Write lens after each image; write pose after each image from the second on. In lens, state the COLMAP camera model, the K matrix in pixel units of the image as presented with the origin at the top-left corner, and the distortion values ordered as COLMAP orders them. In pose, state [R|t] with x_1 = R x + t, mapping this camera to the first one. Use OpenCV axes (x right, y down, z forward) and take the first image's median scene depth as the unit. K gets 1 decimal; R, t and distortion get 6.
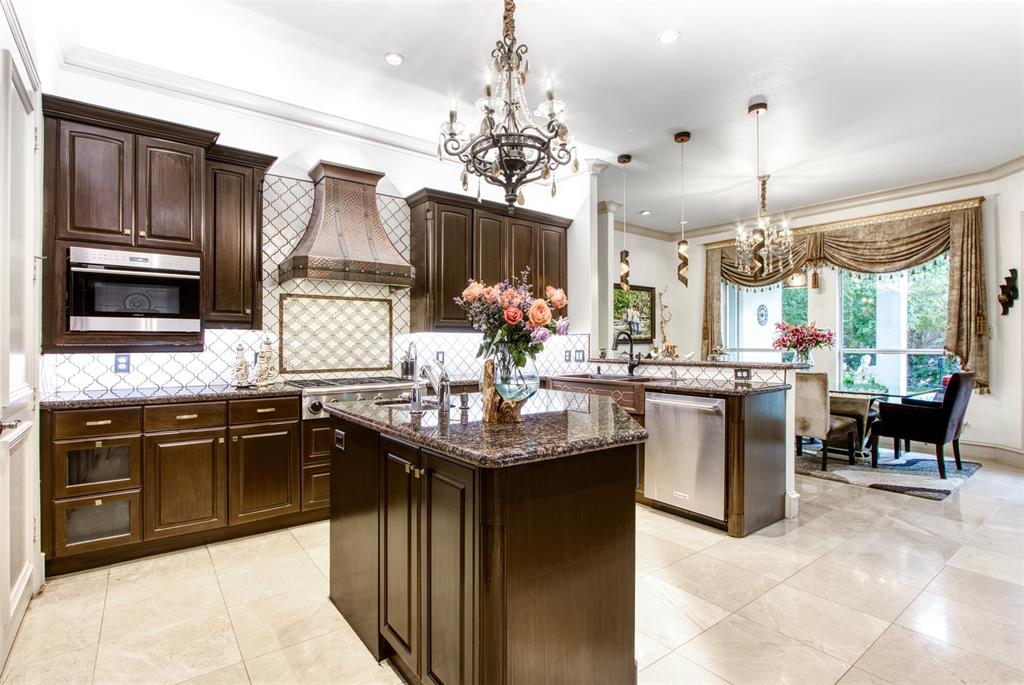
lens RADIAL K [[486.3, 0, 508.9], [0, 486.3, 345.4], [0, 0, 1]] dist [0.001503, 0.000305]
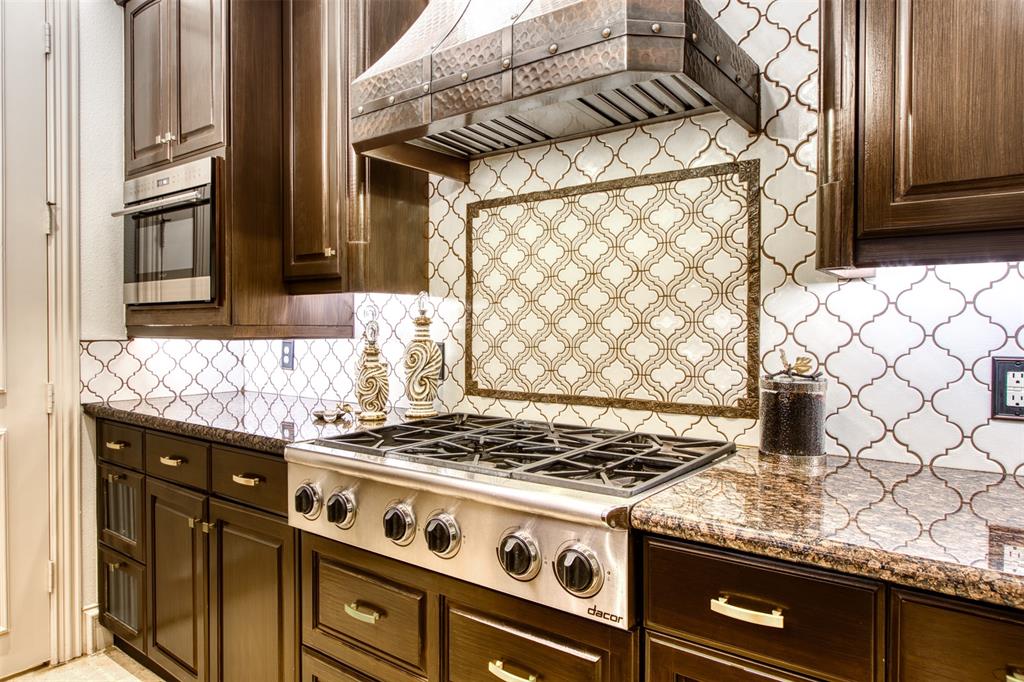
lens RADIAL K [[650.3, 0, 512.0], [0, 650.3, 341.0], [0, 0, 1]] dist [-0.013149, -0.000136]
pose [[0.264160, 0.021749, -0.964233, 0.061003], [-0.004698, 0.999763, 0.021264, -0.000347], [0.964467, -0.001087, 0.264200, 0.653655]]
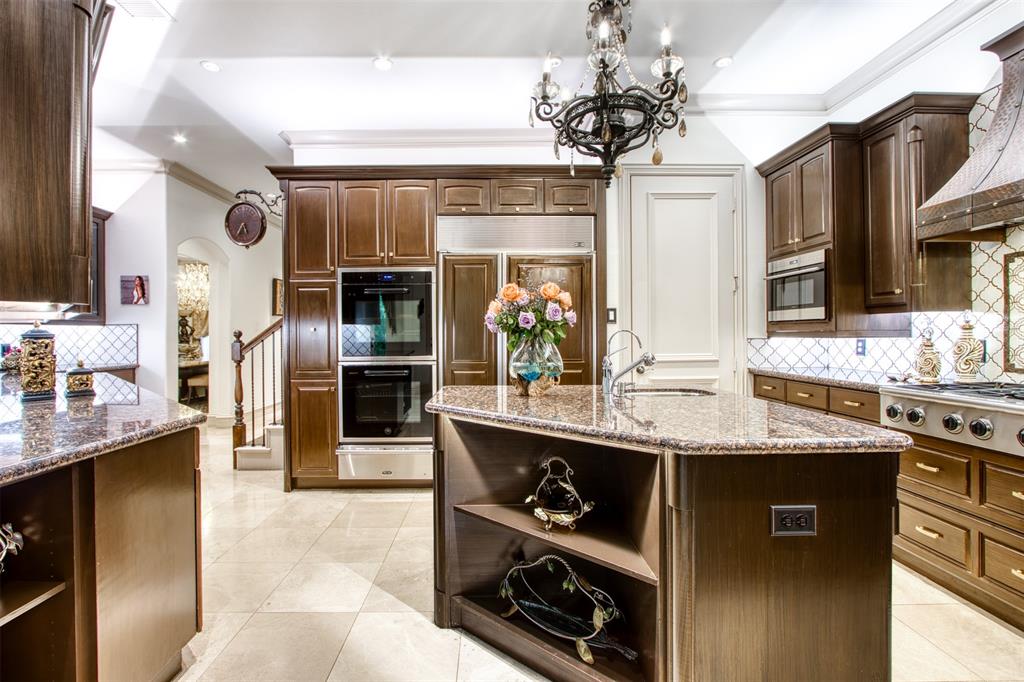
lens RADIAL K [[496.4, 0, 483.8], [0, 496.4, 332.4], [0, 0, 1]] dist [-0.000482, 0.000367]
pose [[-0.597661, 0.003959, -0.801739, 0.388483], [0.006698, 0.999978, -0.000056, -0.001452], [0.801721, -0.005404, -0.597674, 0.609888]]
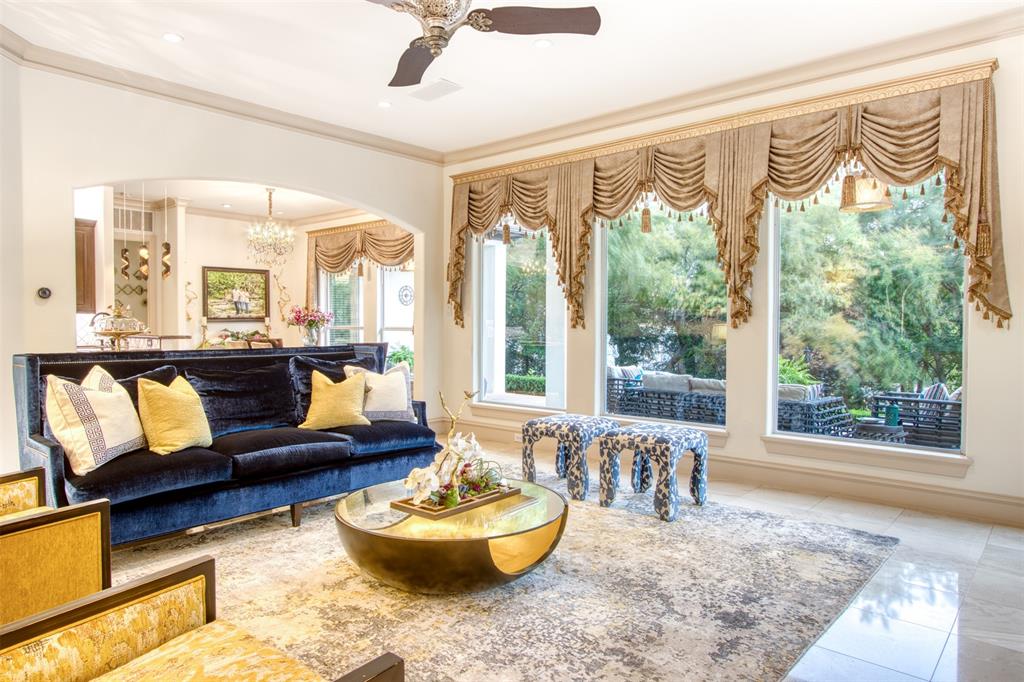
lens RADIAL K [[650.3, 0, 512.0], [0, 650.3, 341.0], [0, 0, 1]] dist [-0.013149, -0.000136]
pose [[0.981379, -0.002641, 0.192064, 0.852102], [-0.002346, 0.999666, 0.025731, 0.001309], [-0.192068, -0.025703, 0.981045, -0.815969]]
